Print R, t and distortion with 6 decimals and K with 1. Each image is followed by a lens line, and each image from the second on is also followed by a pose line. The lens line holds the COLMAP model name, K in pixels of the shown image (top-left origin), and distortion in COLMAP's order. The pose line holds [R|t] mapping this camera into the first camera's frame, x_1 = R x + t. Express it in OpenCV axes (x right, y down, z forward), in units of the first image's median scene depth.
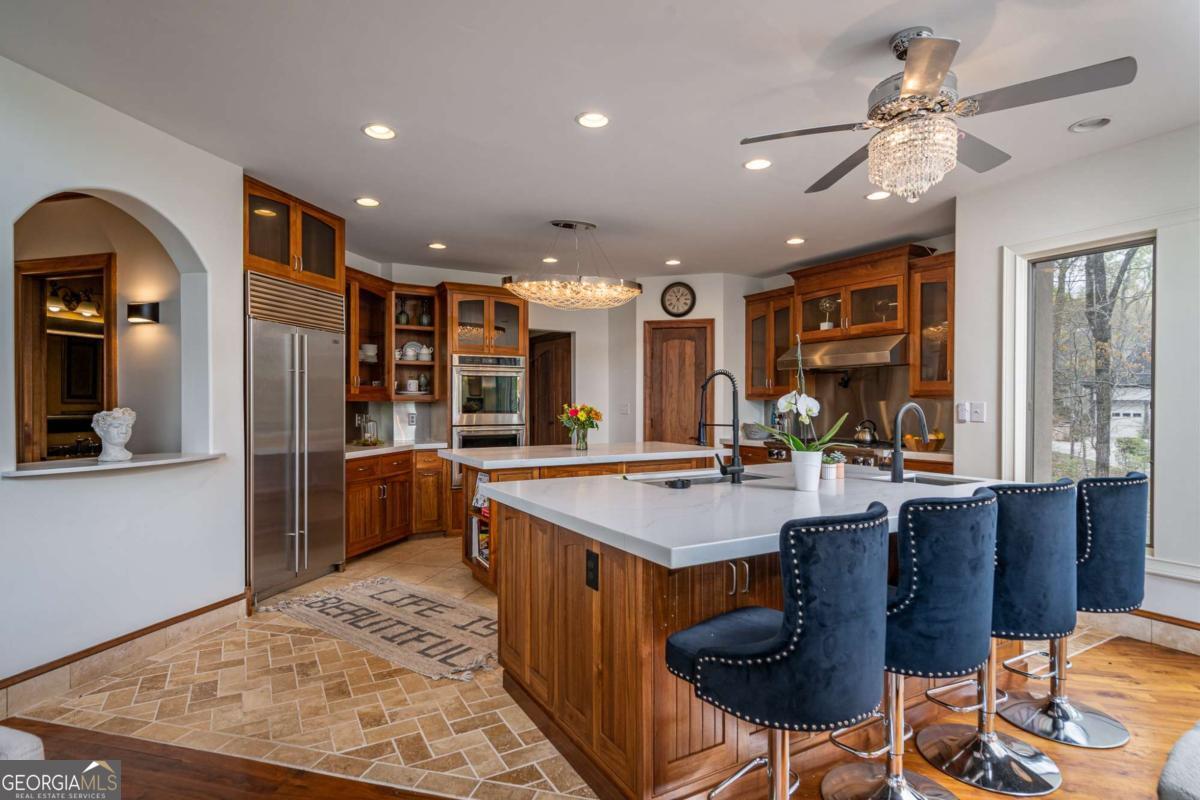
lens RADIAL K [[609.4, 0, 596.3], [0, 609.4, 407.8], [0, 0, 1]] dist [0.004271, 0.000558]
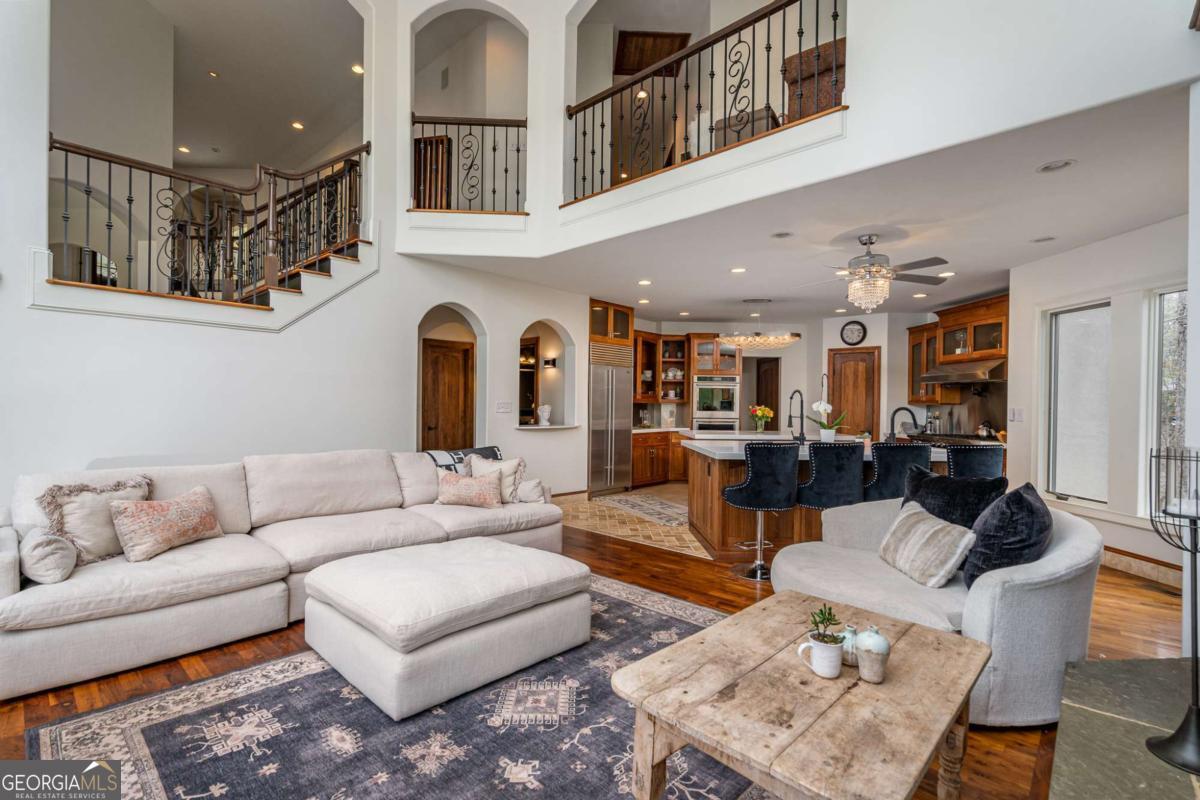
lens RADIAL K [[550.0, 0, 600.0], [0, 550.0, 400.0], [0, 0, 1]] dist [-0.002560, -0.000029]
pose [[0.887576, 0.008050, -0.460592, 0.244528], [-0.015501, 0.999803, -0.012397, 0.002682], [0.460401, 0.018143, 0.887526, -0.484171]]
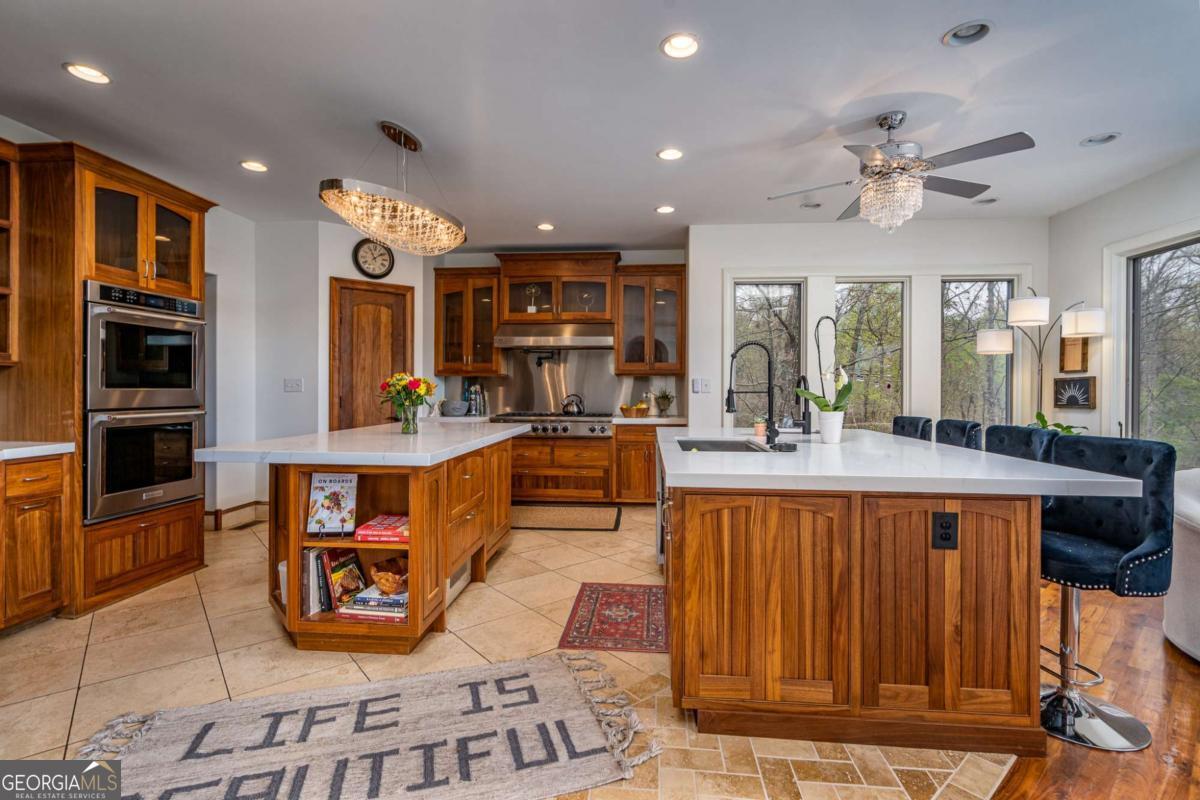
lens RADIAL K [[550.0, 0, 600.0], [0, 550.0, 400.0], [0, 0, 1]] dist [-0.002560, -0.000029]
pose [[0.574224, -0.014791, 0.818565, -0.388994], [0.003818, 0.999874, 0.015389, 0.014610], [-0.818690, -0.005712, 0.574208, 0.351997]]
